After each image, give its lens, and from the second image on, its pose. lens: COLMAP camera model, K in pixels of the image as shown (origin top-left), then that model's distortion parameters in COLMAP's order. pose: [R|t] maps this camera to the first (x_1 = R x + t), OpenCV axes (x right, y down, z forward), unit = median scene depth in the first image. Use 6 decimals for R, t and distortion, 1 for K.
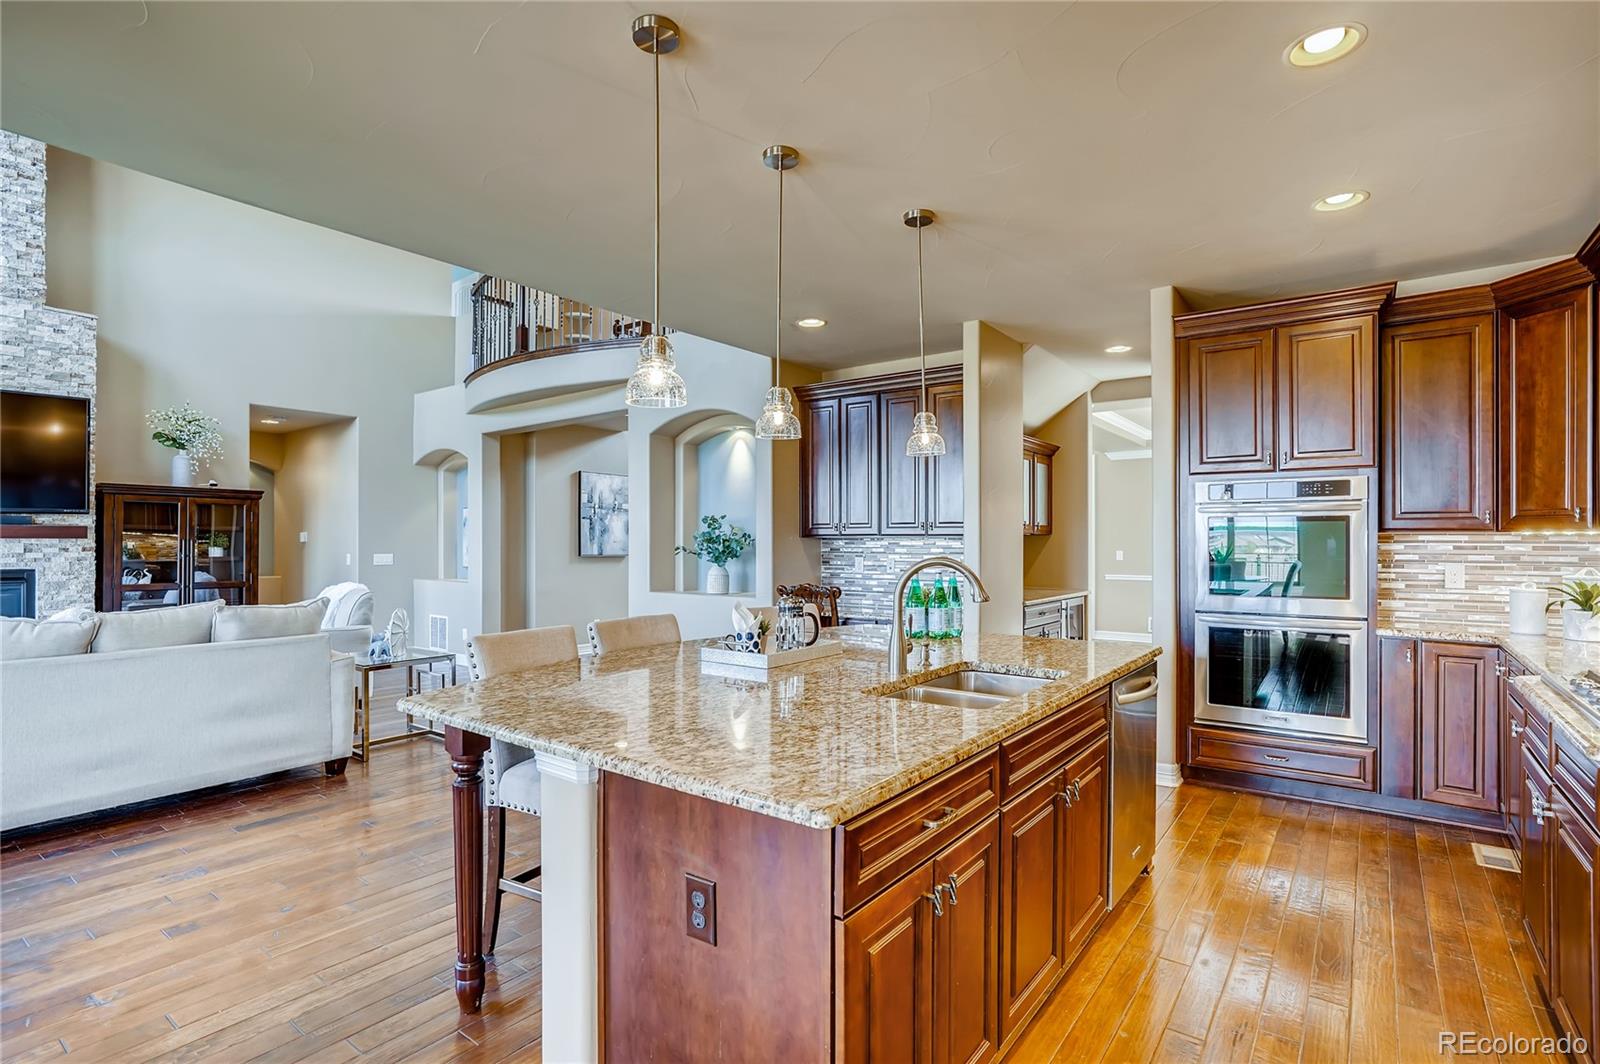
lens RADIAL K [[787.7, 0, 794.8], [0, 787.7, 539.5], [0, 0, 1]] dist [-0.035941, 0.018101]
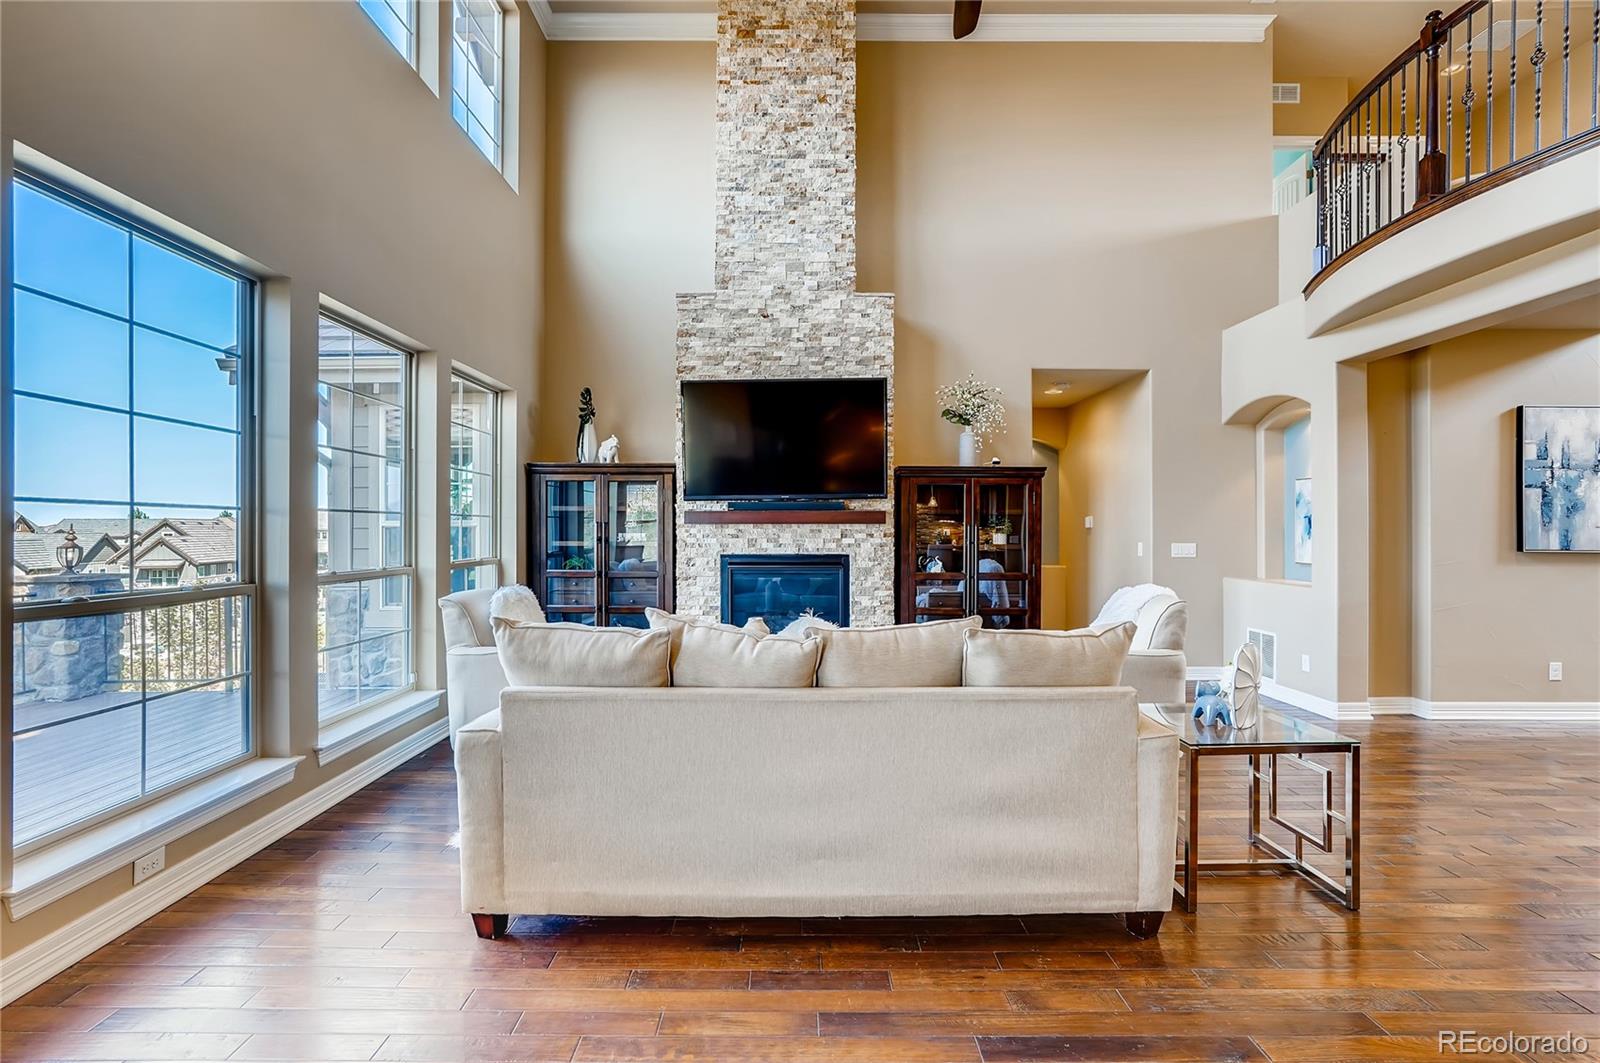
lens RADIAL K [[787.7, 0, 799.8], [0, 787.7, 524.2], [0, 0, 1]] dist [-0.035941, 0.018101]
pose [[0.610911, -0.003715, -0.791691, -0.194066], [0.001750, 0.999993, -0.003342, 0.002150], [0.791697, 0.000657, 0.610913, 0.300853]]
